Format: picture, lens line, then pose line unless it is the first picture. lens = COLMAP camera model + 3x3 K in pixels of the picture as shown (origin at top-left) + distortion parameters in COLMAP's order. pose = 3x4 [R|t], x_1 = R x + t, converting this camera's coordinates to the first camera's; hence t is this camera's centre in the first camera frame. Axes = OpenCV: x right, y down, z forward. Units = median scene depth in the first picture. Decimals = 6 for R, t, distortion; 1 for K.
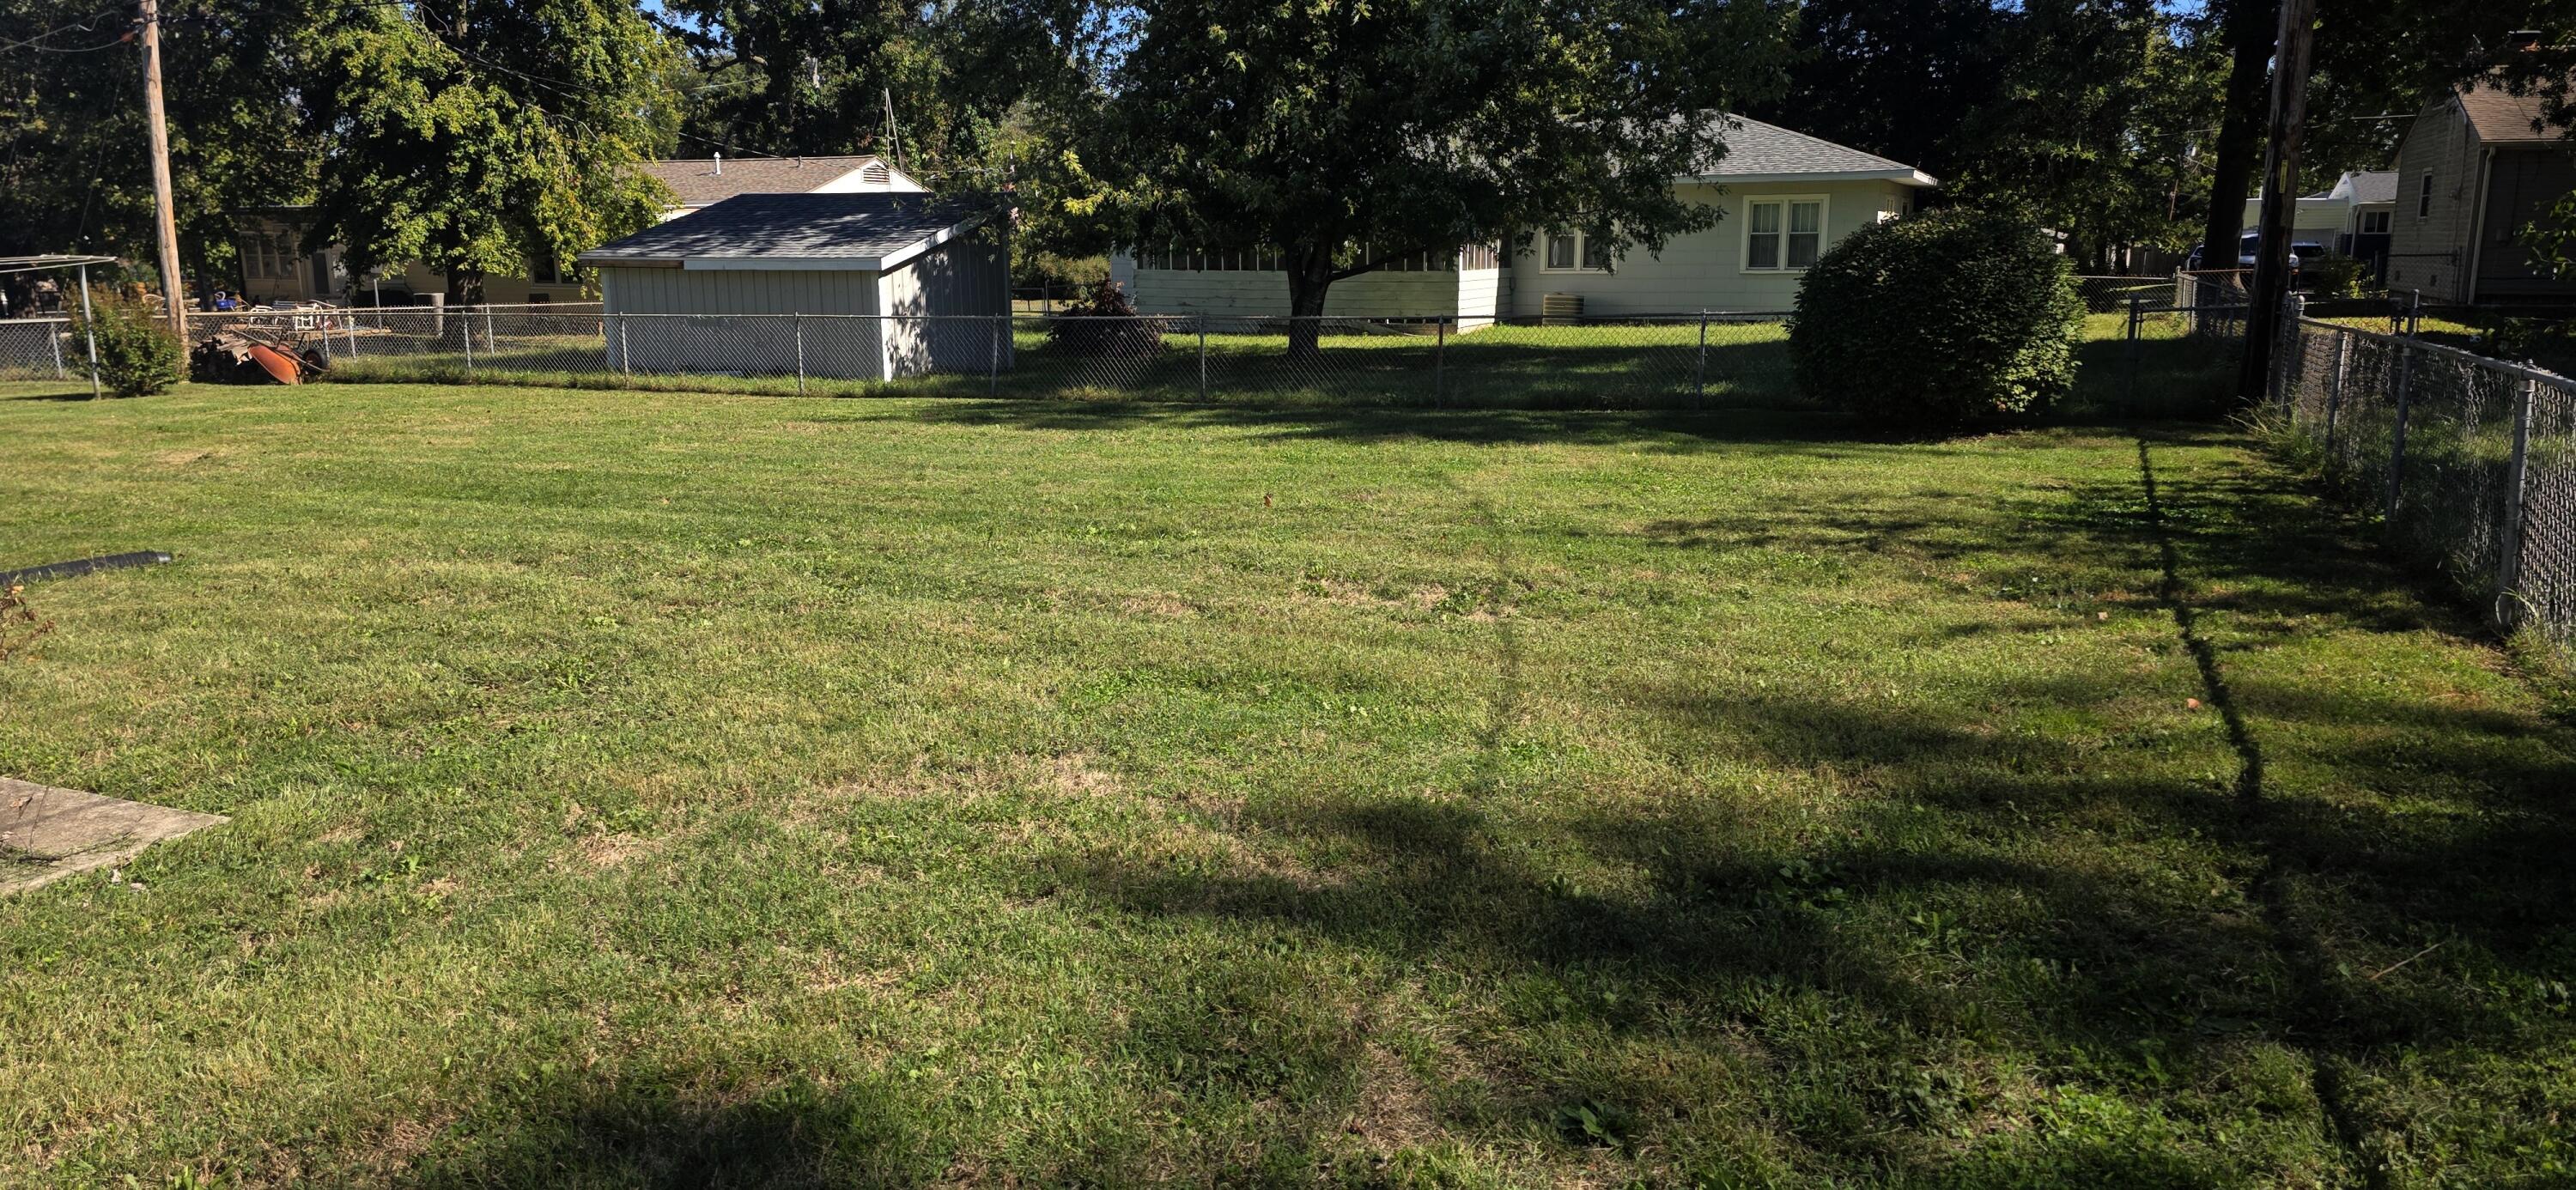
lens RADIAL K [[1729.4, 0, 1276.9], [0, 1729.4, 585.3], [0, 0, 1]] dist [0.060483, -0.047673]
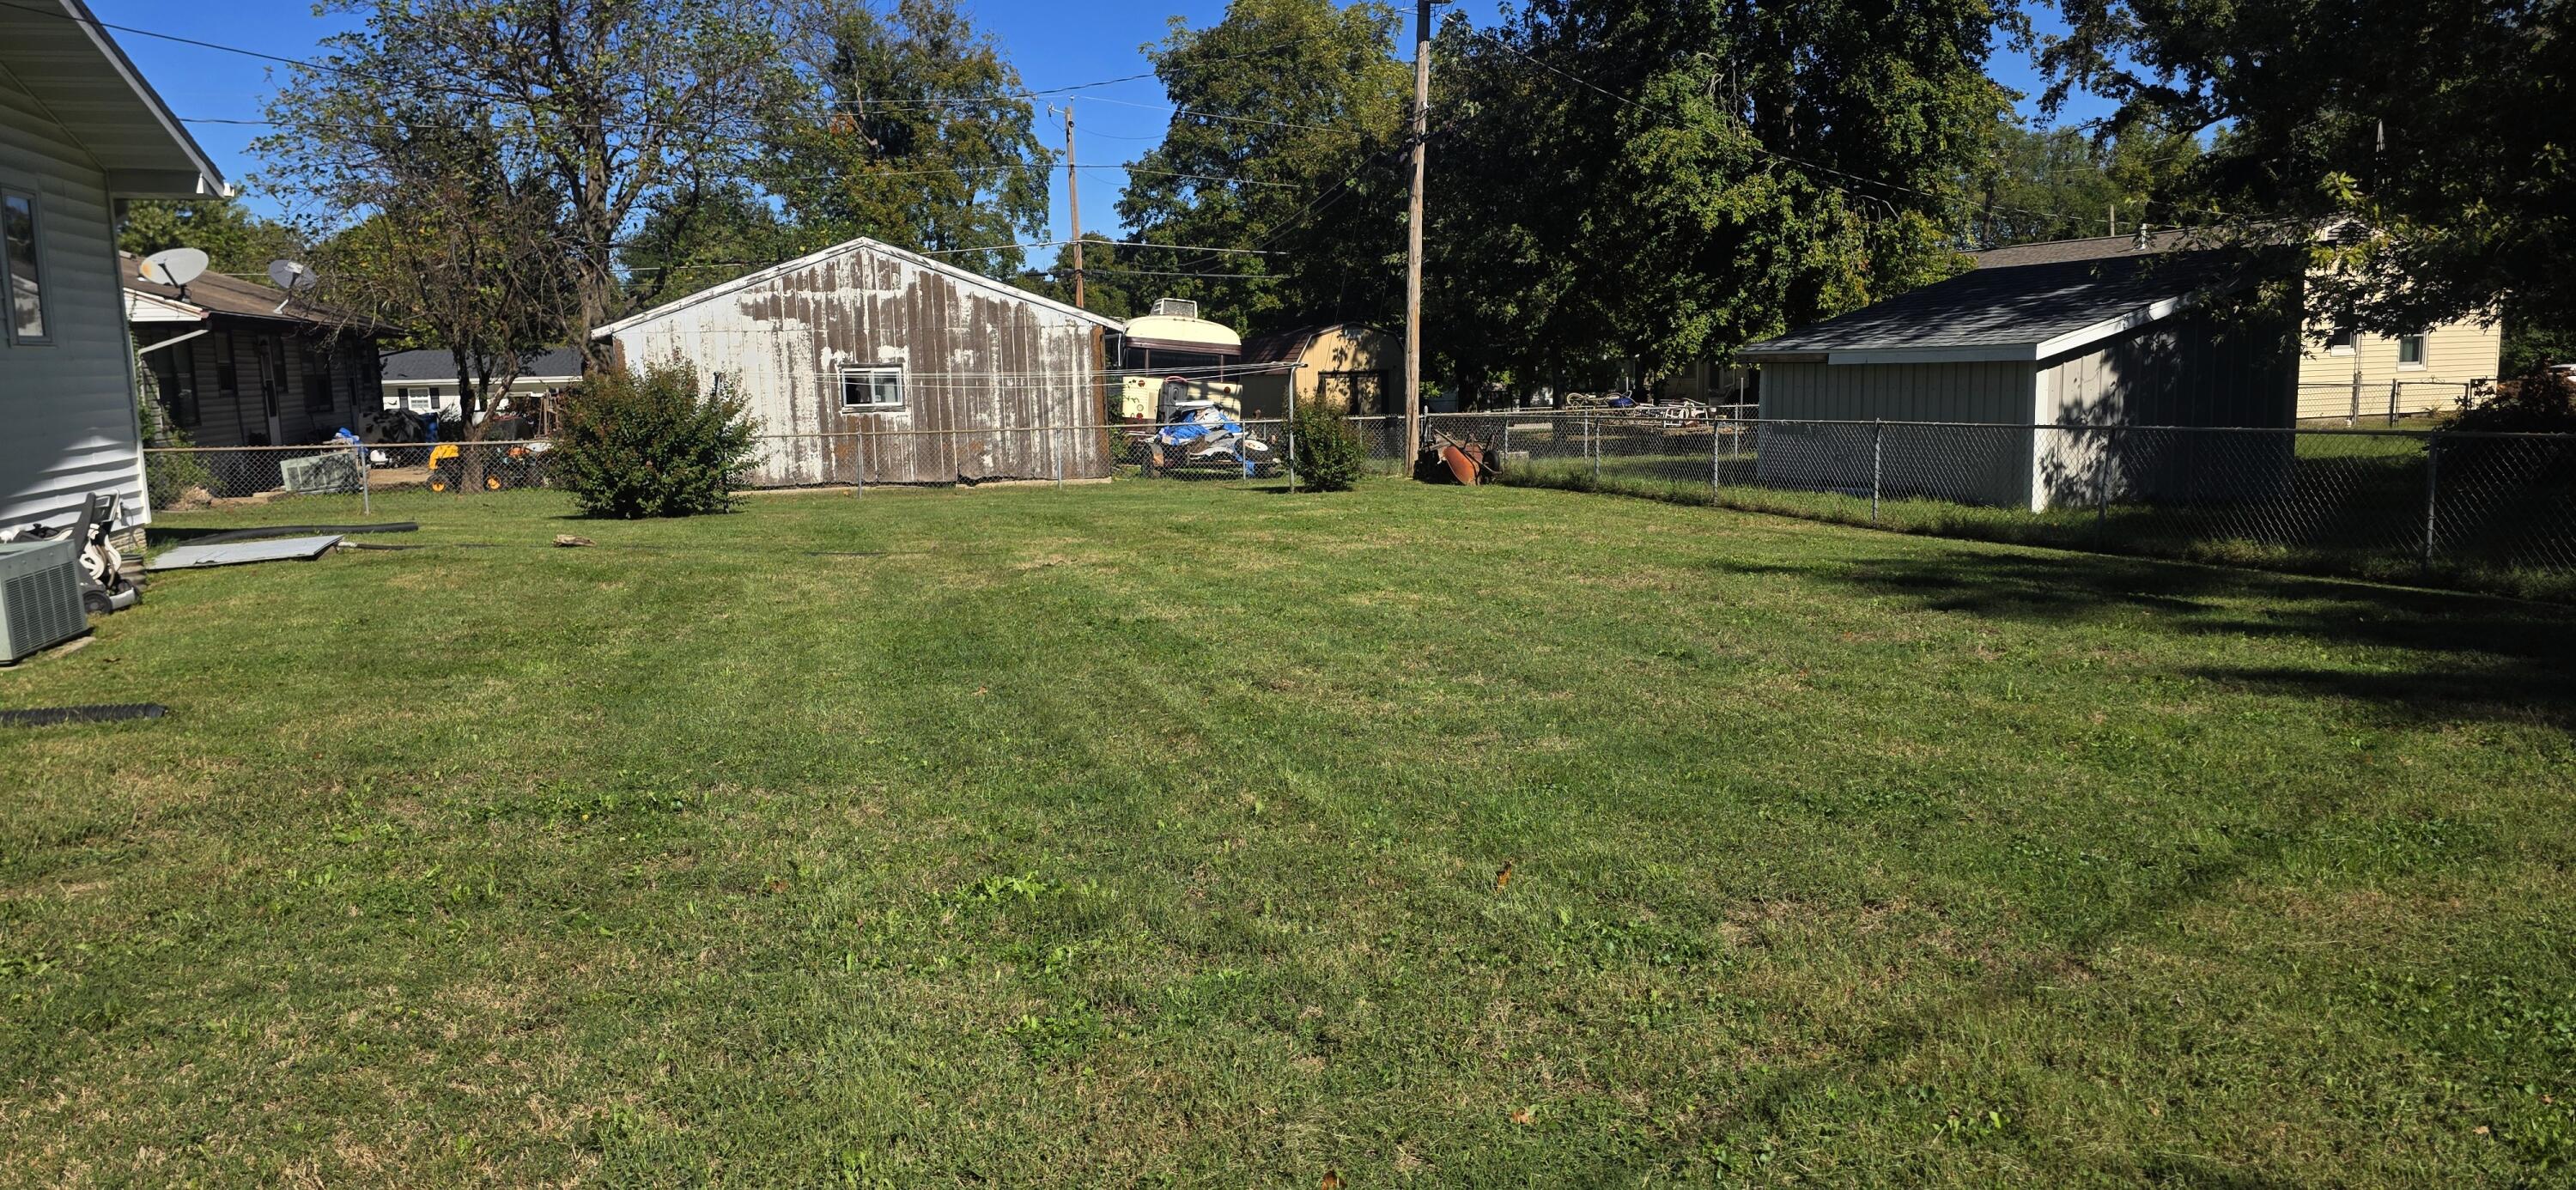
lens RADIAL K [[1729.4, 0, 1291.7], [0, 1729.4, 597.3], [0, 0, 1]] dist [0.060483, -0.047673]
pose [[0.657884, 0.089970, -0.747726, 0.116375], [-0.124031, 0.992225, 0.010261, -0.047808], [0.742836, 0.085990, 0.663928, 0.269471]]
